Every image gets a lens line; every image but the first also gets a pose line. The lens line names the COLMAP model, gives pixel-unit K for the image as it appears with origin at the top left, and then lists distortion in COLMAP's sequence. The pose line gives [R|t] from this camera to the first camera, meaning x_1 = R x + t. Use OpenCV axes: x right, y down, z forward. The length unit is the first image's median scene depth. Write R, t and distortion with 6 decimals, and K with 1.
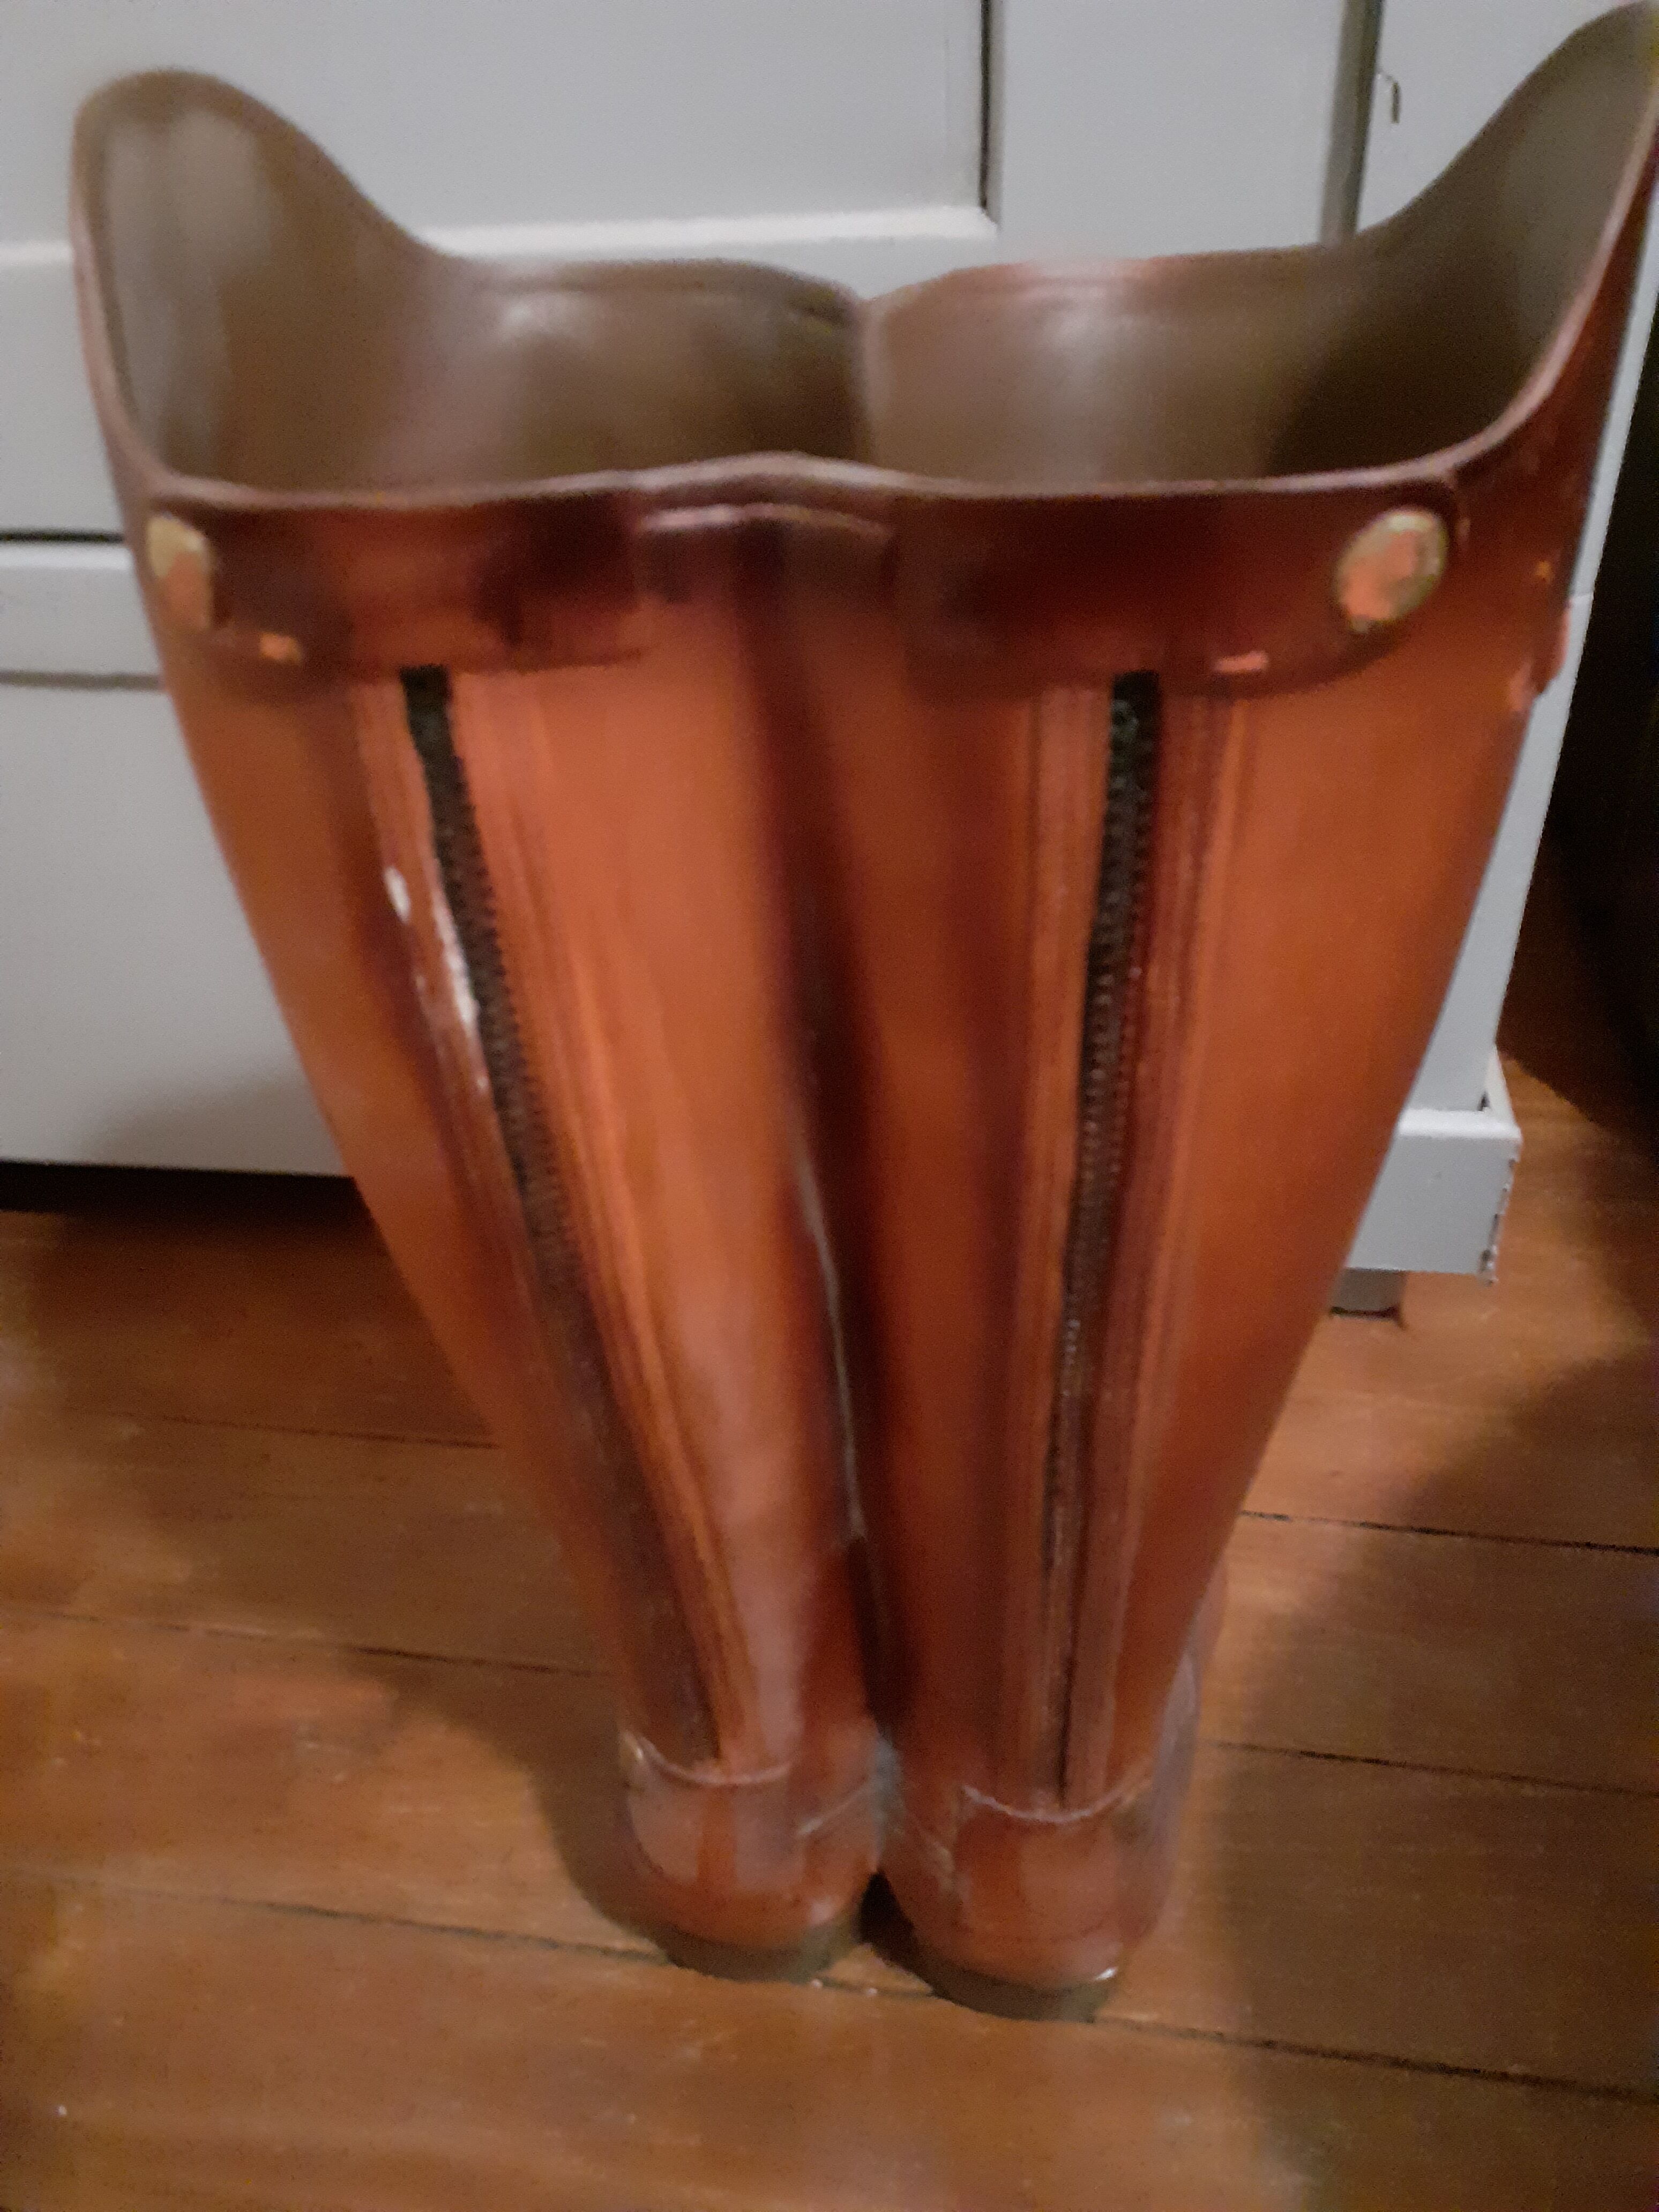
lens RADIAL K [[1764.9, 0, 809.8], [0, 1764.9, 1080.7], [0, 0, 1]] dist [-0.014680, 0.016602]
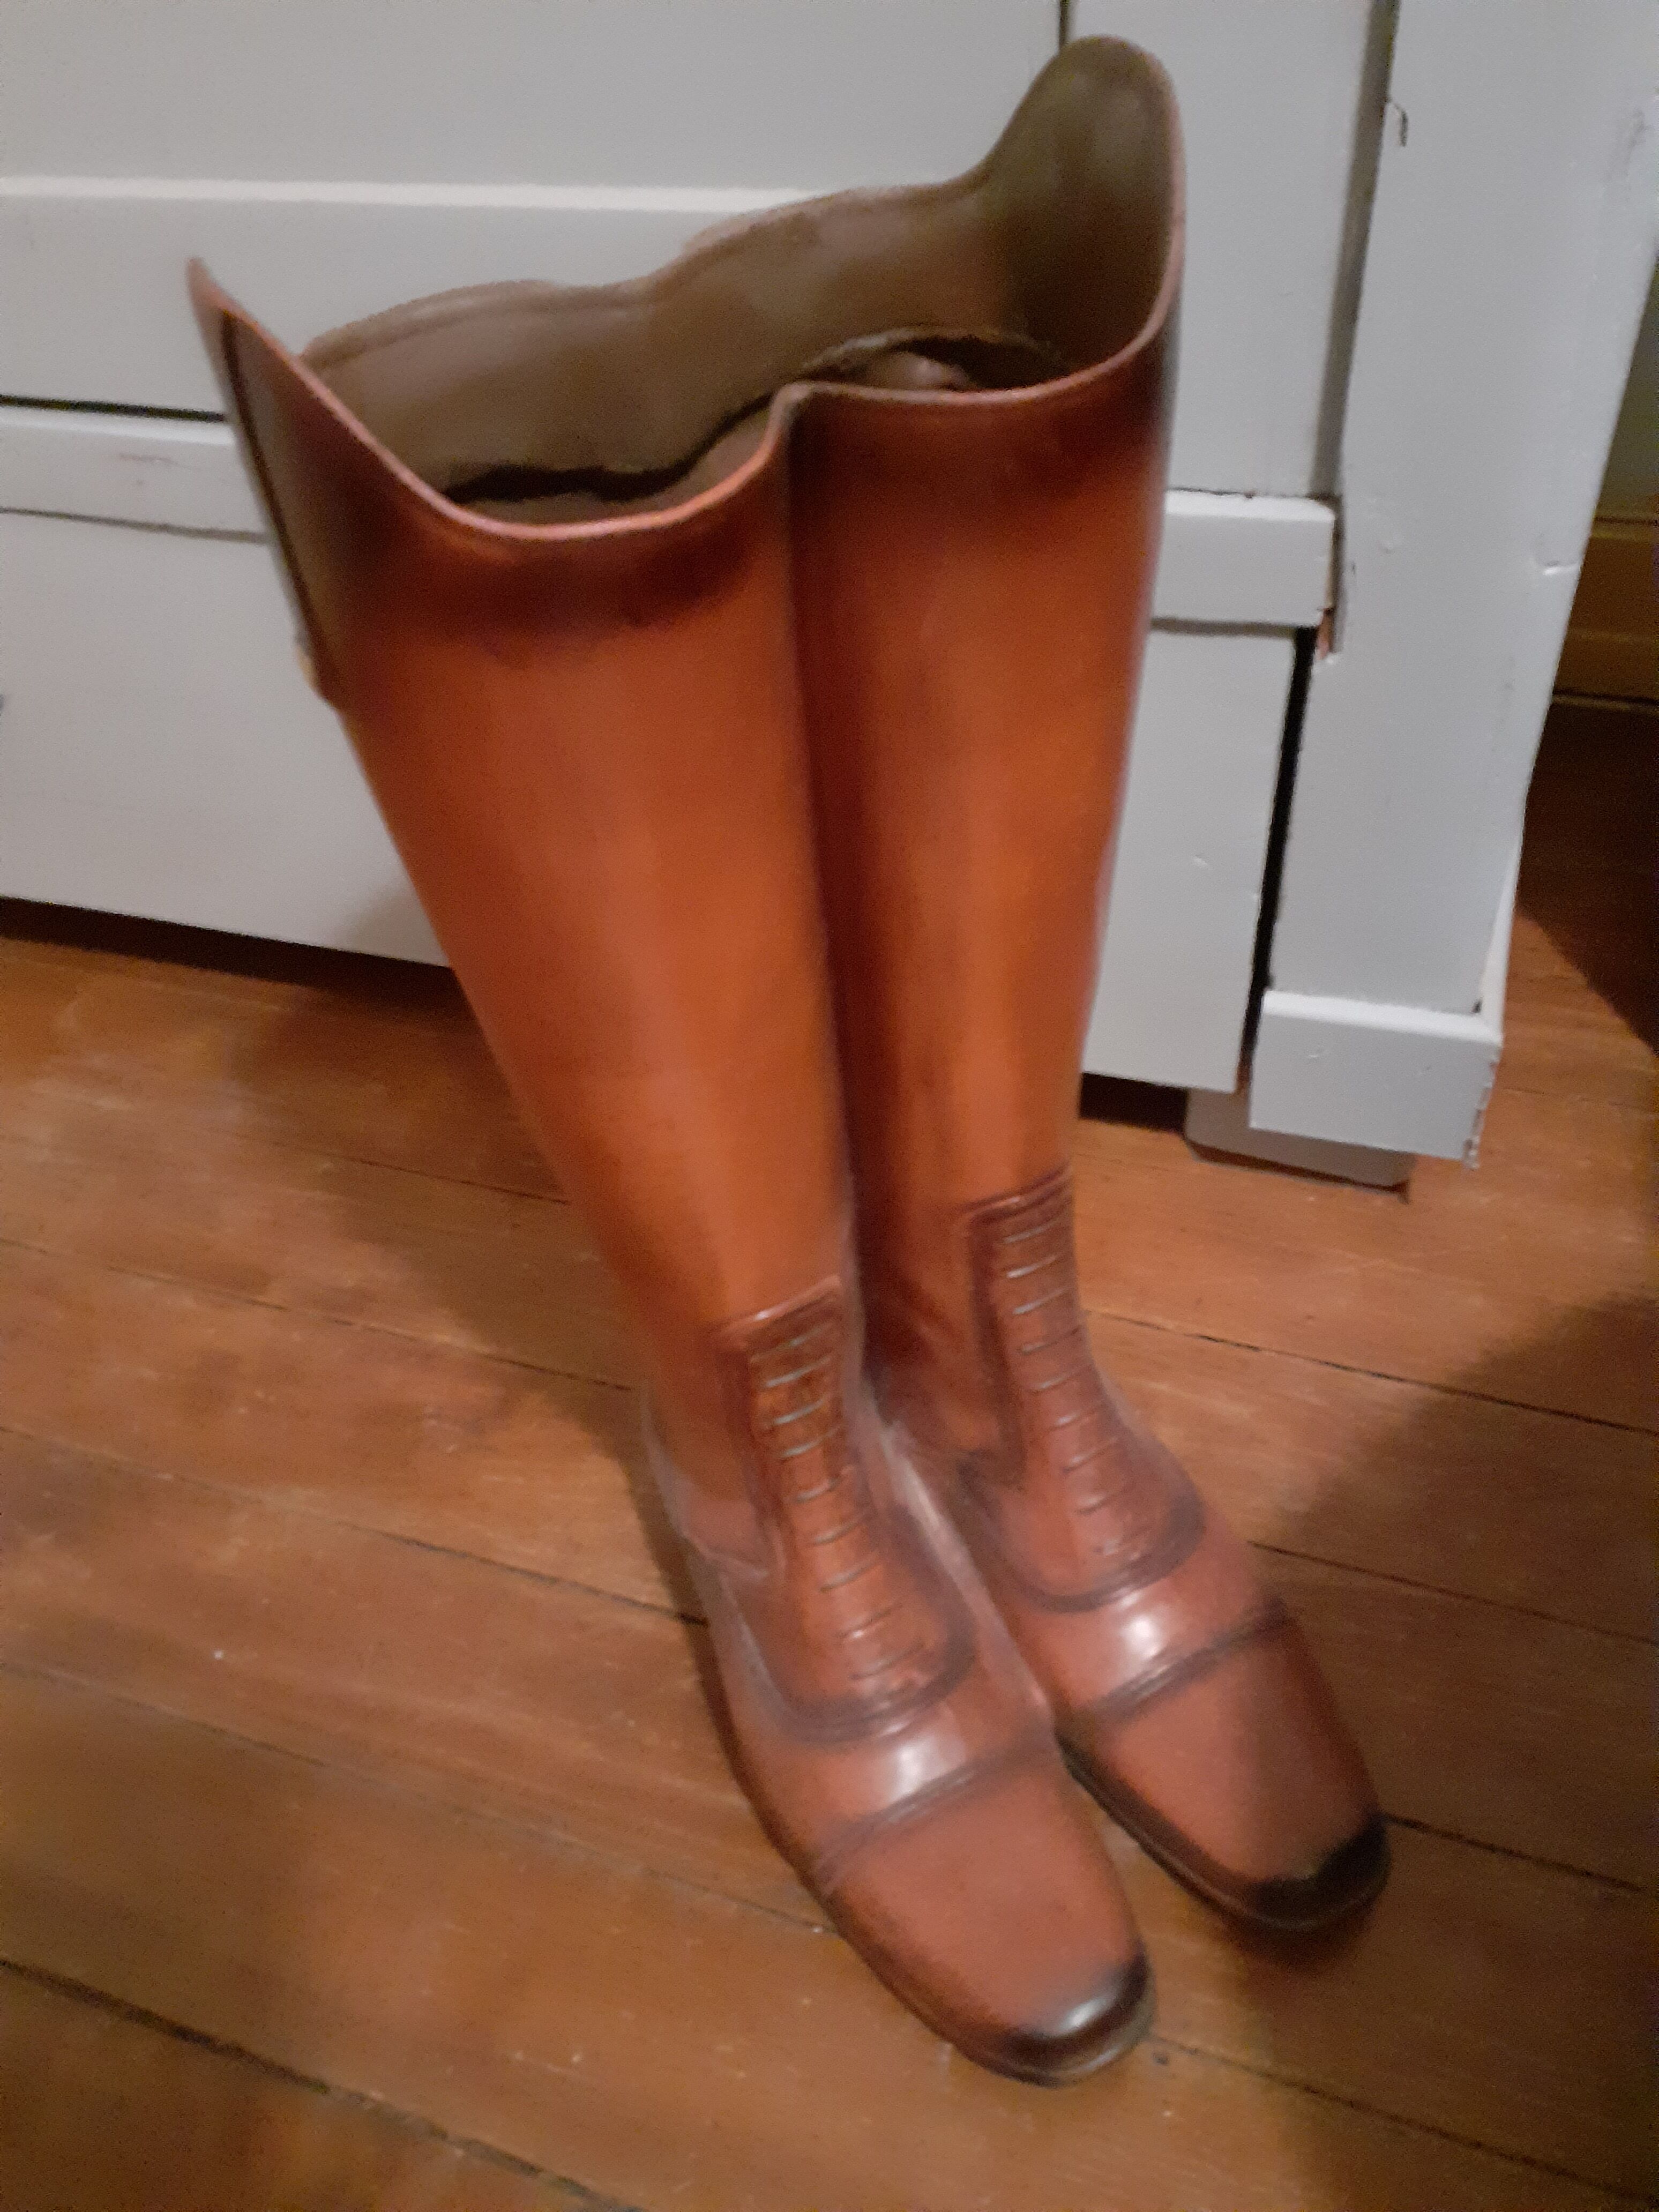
lens RADIAL K [[1764.9, 0, 840.2], [0, 1764.9, 1092.5], [0, 0, 1]] dist [-0.014680, 0.016602]
pose [[0.985854, 0.110067, -0.126403, 0.138291], [-0.097483, 0.990020, 0.101773, -0.009960], [0.136343, -0.088011, 0.986744, -0.180126]]
